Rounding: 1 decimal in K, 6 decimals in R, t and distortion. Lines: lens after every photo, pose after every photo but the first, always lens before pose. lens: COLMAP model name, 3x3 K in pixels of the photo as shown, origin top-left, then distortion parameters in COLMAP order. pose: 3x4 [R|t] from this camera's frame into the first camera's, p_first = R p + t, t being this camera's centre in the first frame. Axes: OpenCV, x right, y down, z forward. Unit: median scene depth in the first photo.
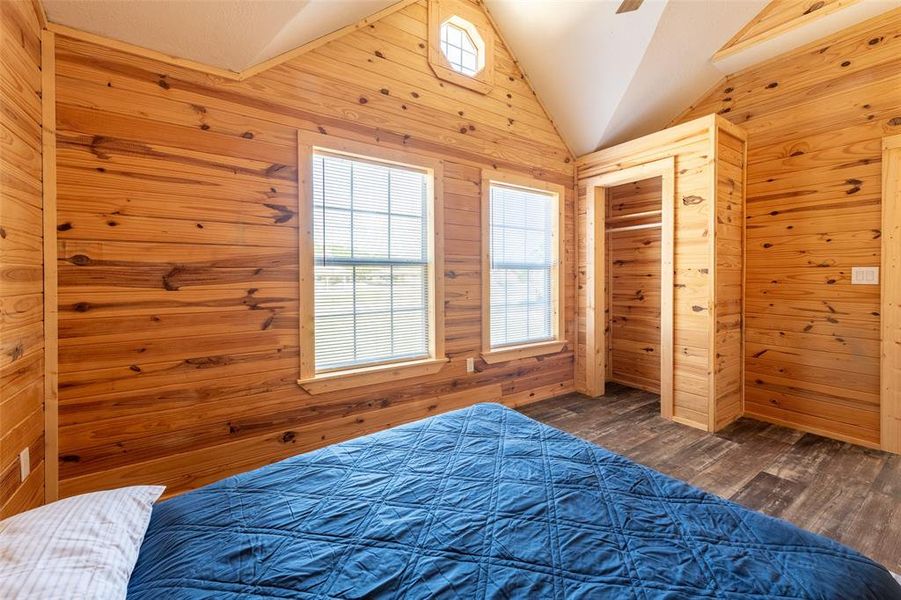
lens RADIAL K [[363.1, 0, 439.5], [0, 363.1, 278.2], [0, 0, 1]] dist [0.011766, -0.000200]
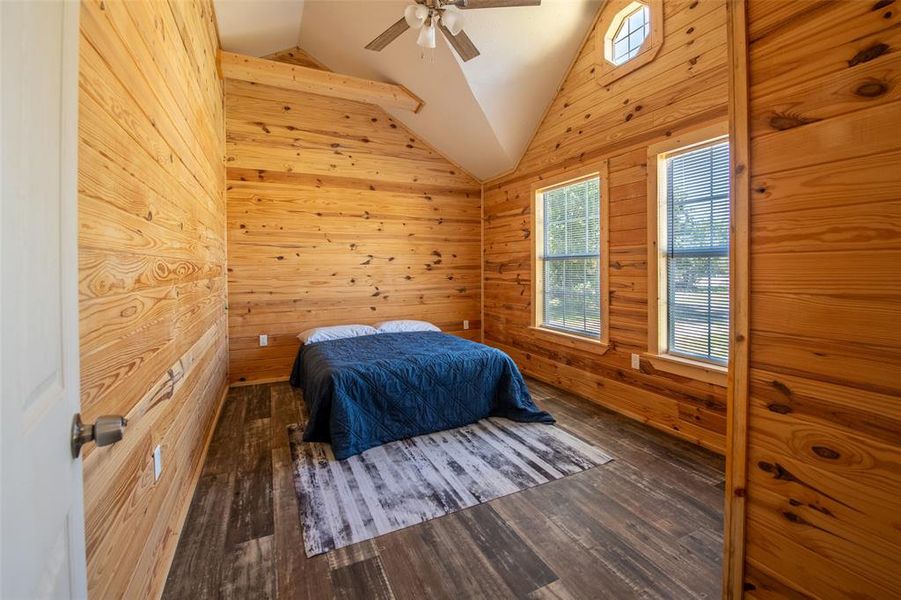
lens RADIAL K [[373.1, 0, 449.8], [0, 373.1, 269.4], [0, 0, 1]] dist [0.001120, -0.000079]
pose [[-0.129988, 0.003566, -0.991509, 1.254058], [-0.003022, 0.999987, 0.003993, -0.002087], [0.991511, 0.003515, -0.129975, 0.734943]]
